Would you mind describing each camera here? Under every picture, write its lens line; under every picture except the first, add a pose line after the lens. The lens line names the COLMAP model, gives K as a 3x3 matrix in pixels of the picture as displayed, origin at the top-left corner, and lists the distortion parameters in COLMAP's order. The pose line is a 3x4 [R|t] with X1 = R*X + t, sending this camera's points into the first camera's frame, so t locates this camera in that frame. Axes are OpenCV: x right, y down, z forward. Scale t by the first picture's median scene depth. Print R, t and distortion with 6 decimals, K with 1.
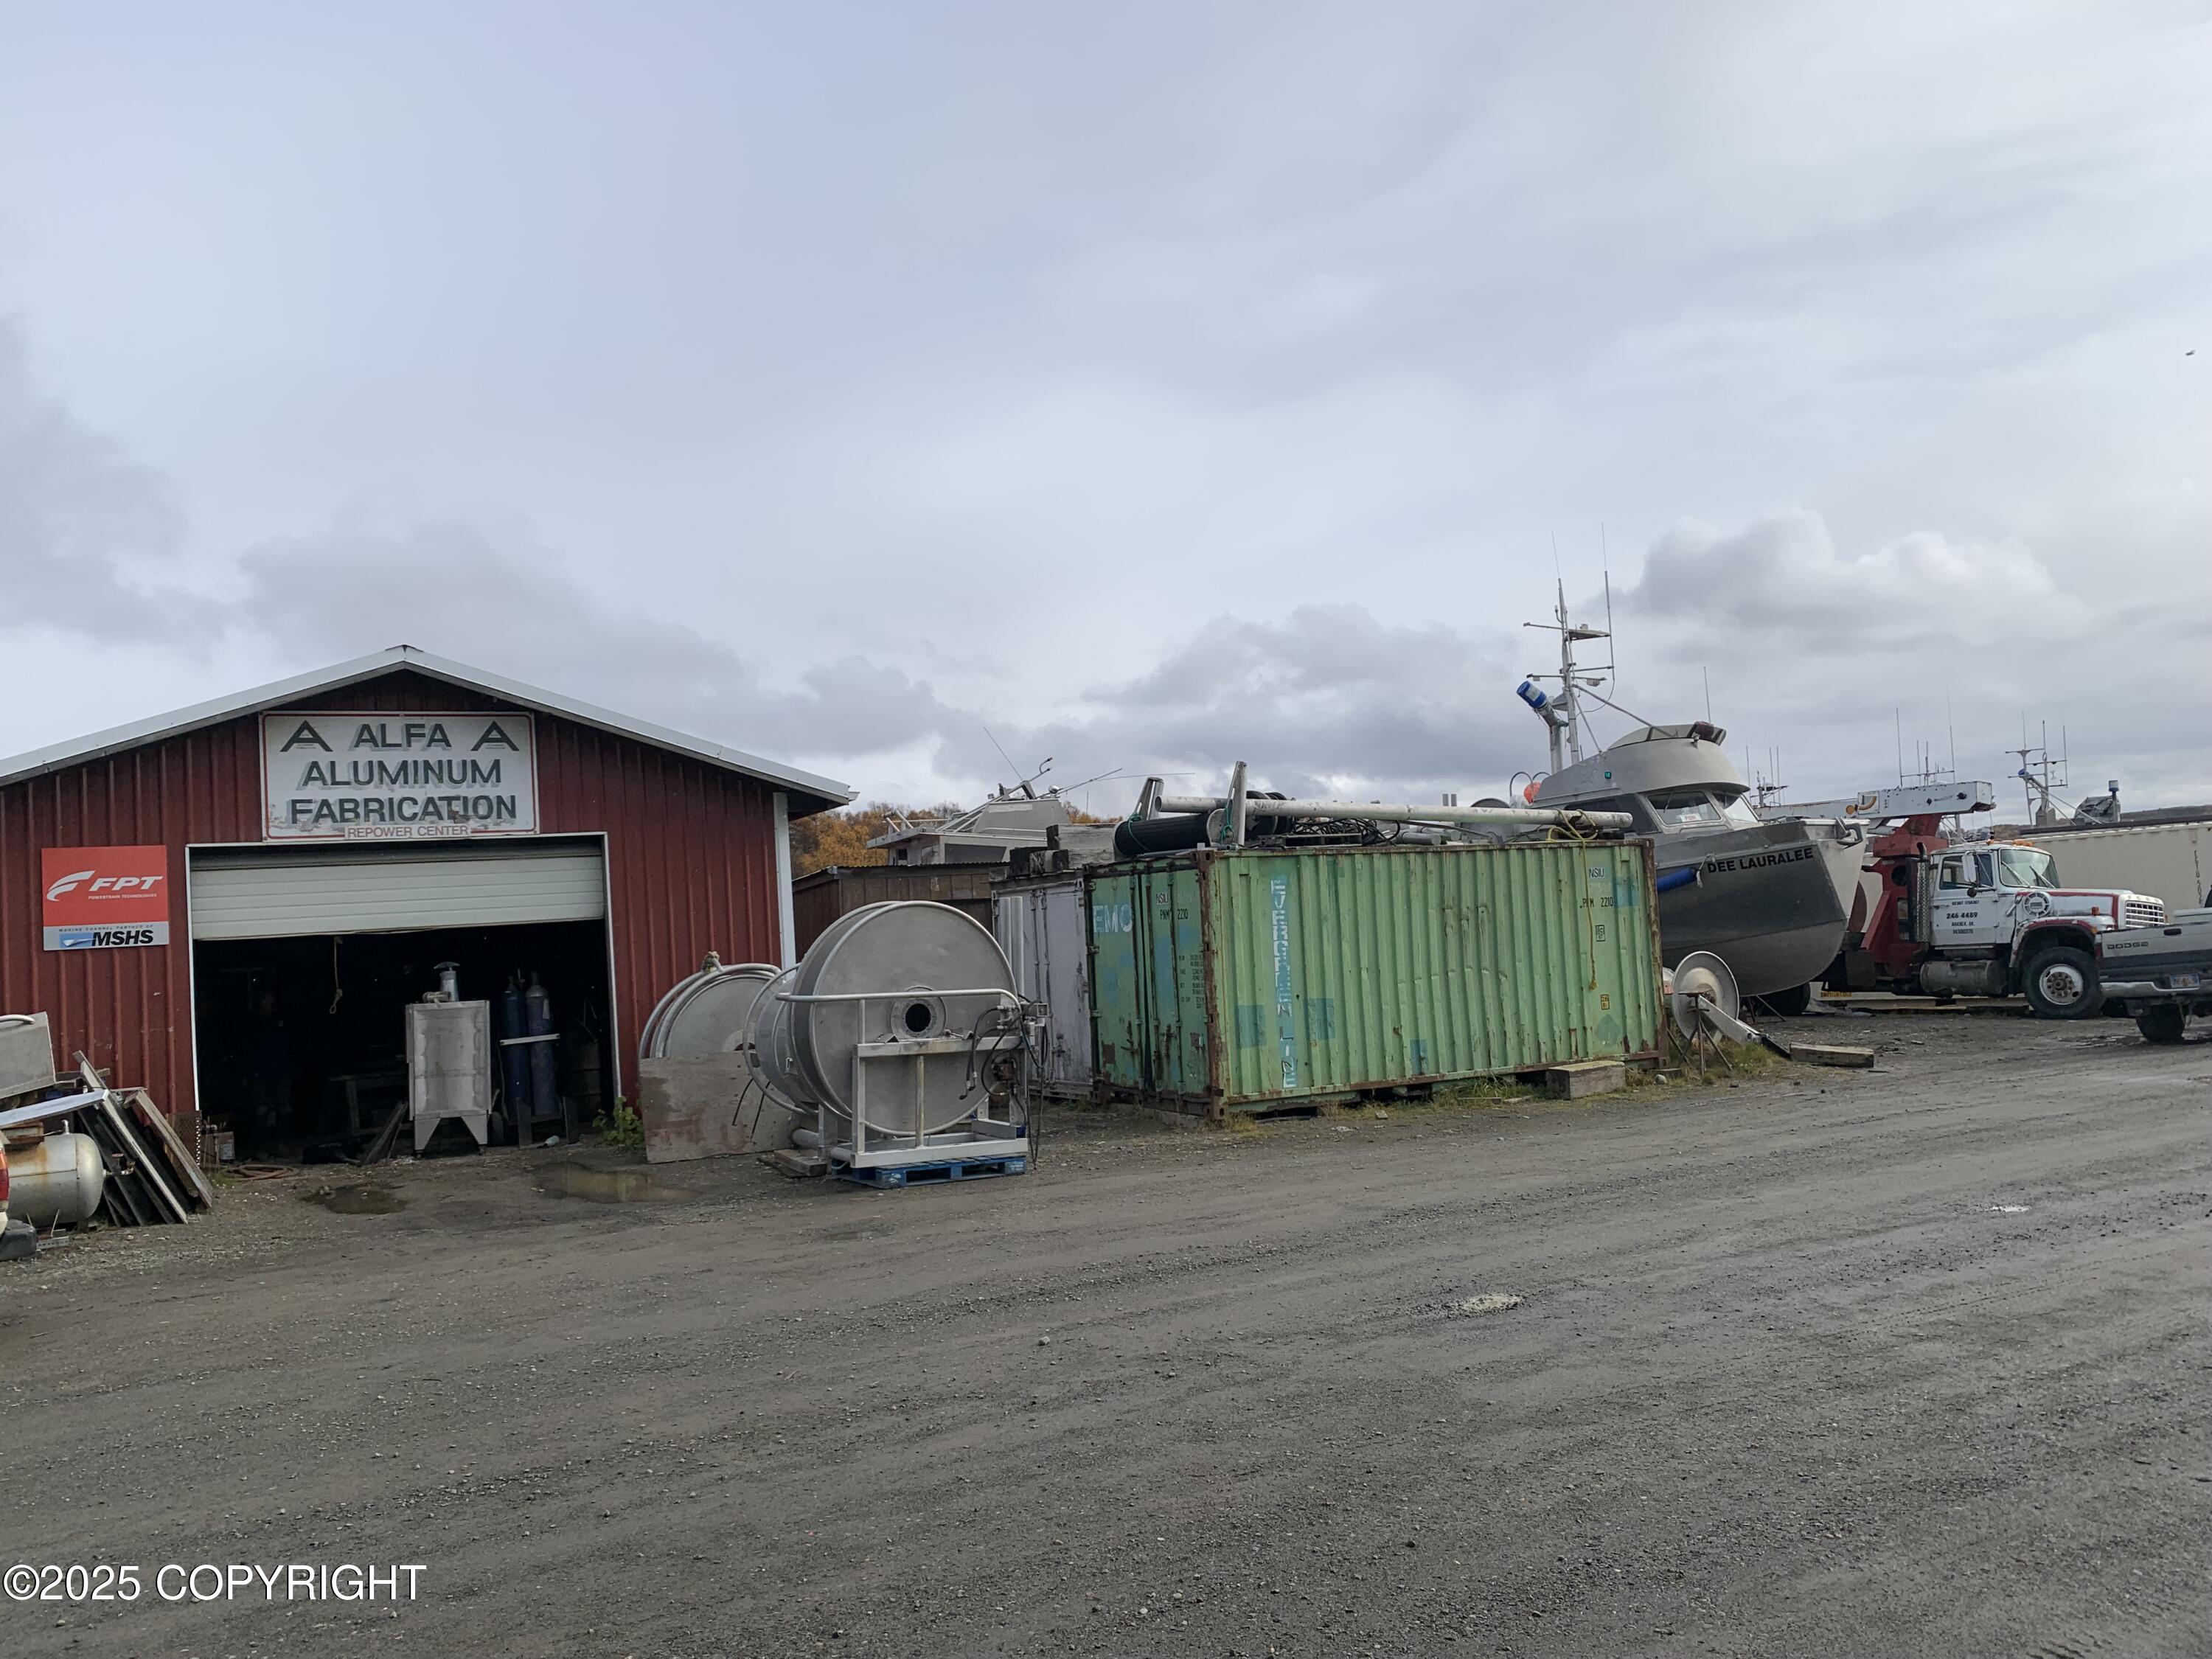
lens RADIAL K [[1618.6, 0, 1106.0], [0, 1618.6, 829.5], [0, 0, 1]] dist [0.068764, -0.138914]
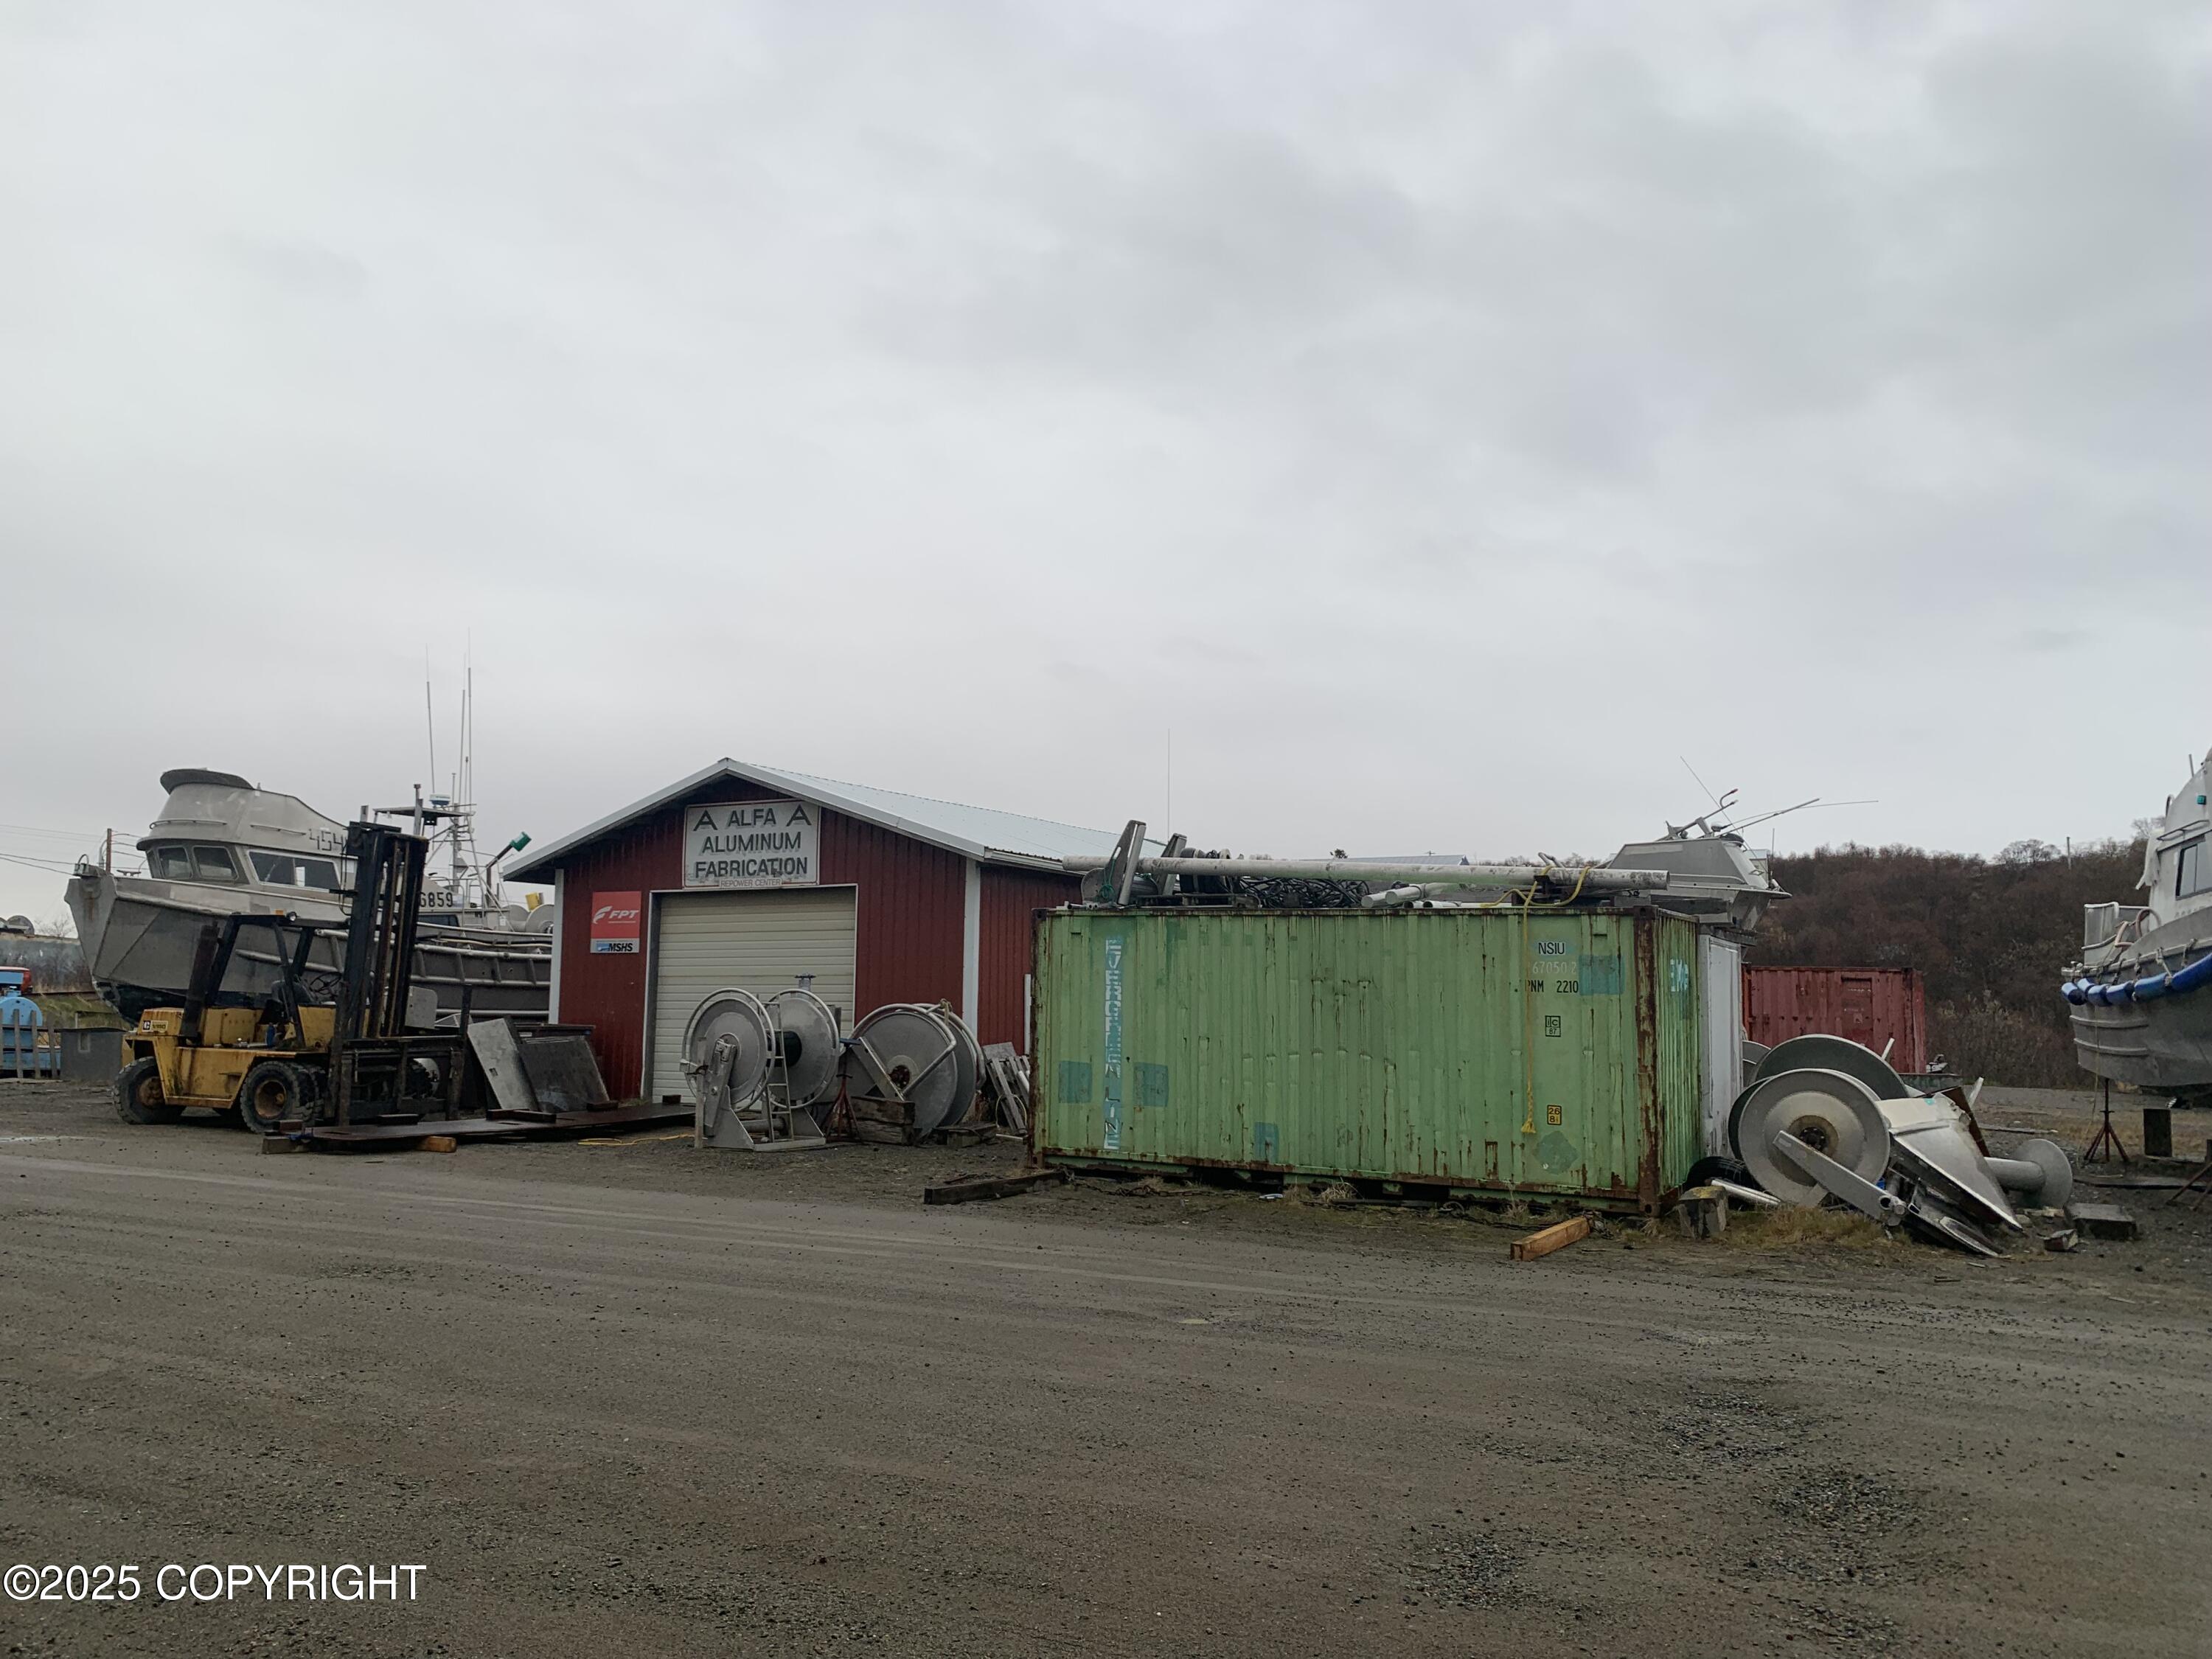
lens RADIAL K [[1618.6, 0, 1106.0], [0, 1618.6, 829.5], [0, 0, 1]] dist [0.068764, -0.138914]
pose [[0.563886, -0.016630, -0.825685, 0.949339], [0.003547, 0.999837, -0.017716, -0.019753], [0.825845, 0.007061, 0.563853, 0.440223]]
